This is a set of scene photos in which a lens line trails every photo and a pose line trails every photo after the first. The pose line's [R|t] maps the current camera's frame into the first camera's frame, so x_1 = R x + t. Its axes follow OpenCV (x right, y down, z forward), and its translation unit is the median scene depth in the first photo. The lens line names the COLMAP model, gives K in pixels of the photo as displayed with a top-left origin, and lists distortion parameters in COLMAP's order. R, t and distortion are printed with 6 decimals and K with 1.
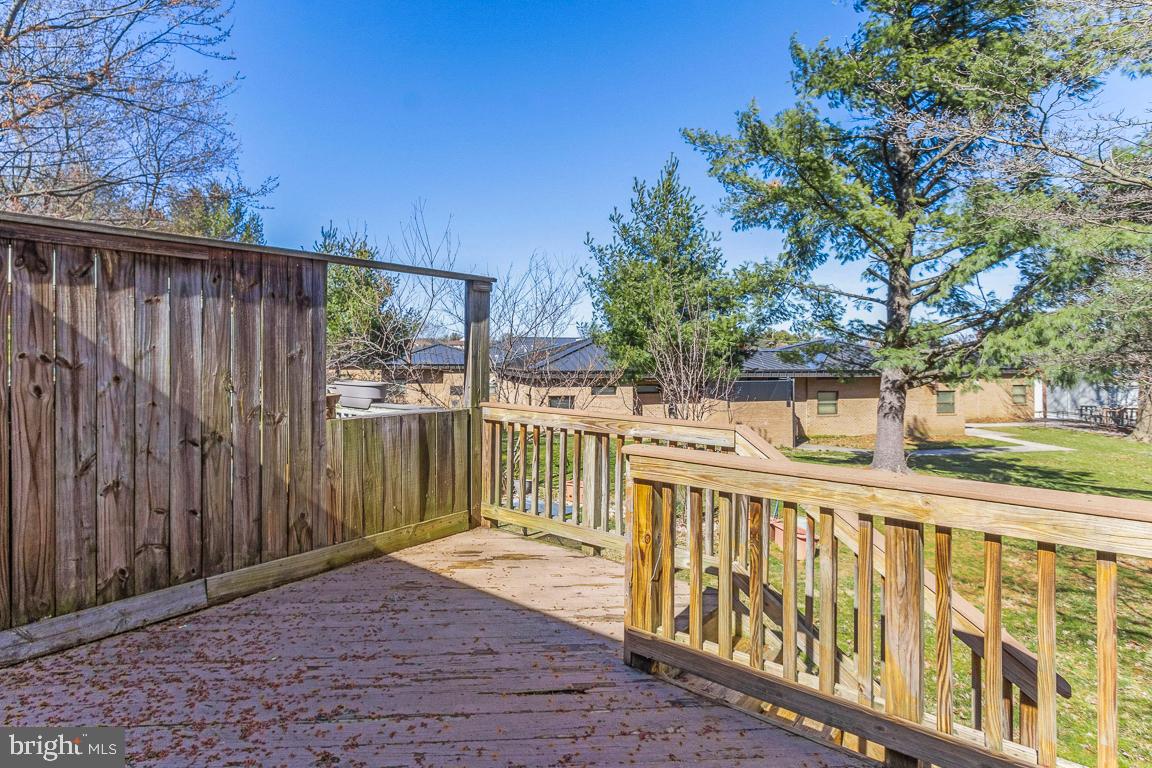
lens RADIAL K [[587.7, 0, 540.0], [0, 587.7, 361.7], [0, 0, 1]] dist [-0.001149, -0.000199]
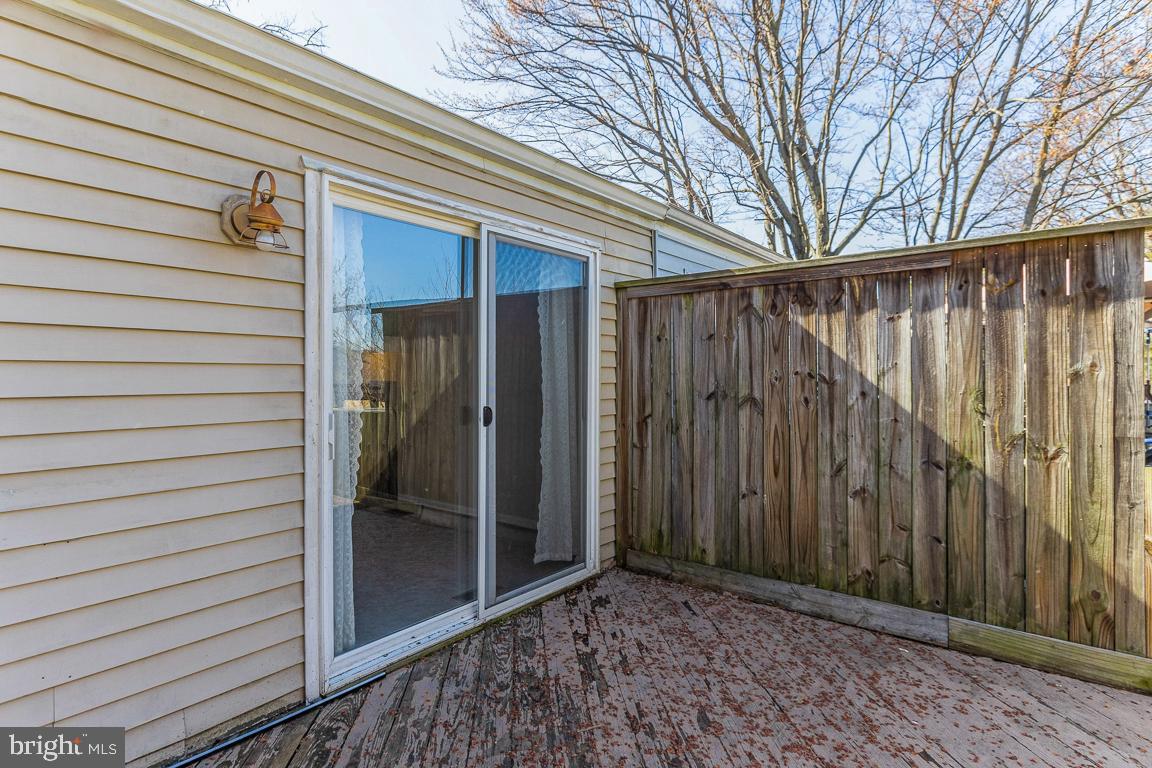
lens RADIAL K [[594.2, 0, 576.0], [0, 594.2, 384.0], [0, 0, 1]] dist [0.000241, -0.000437]
pose [[0.053004, 0.014939, -0.998483, 0.339497], [-0.003596, 0.999884, 0.014769, -0.003158], [0.998588, 0.002808, 0.053051, 0.400279]]
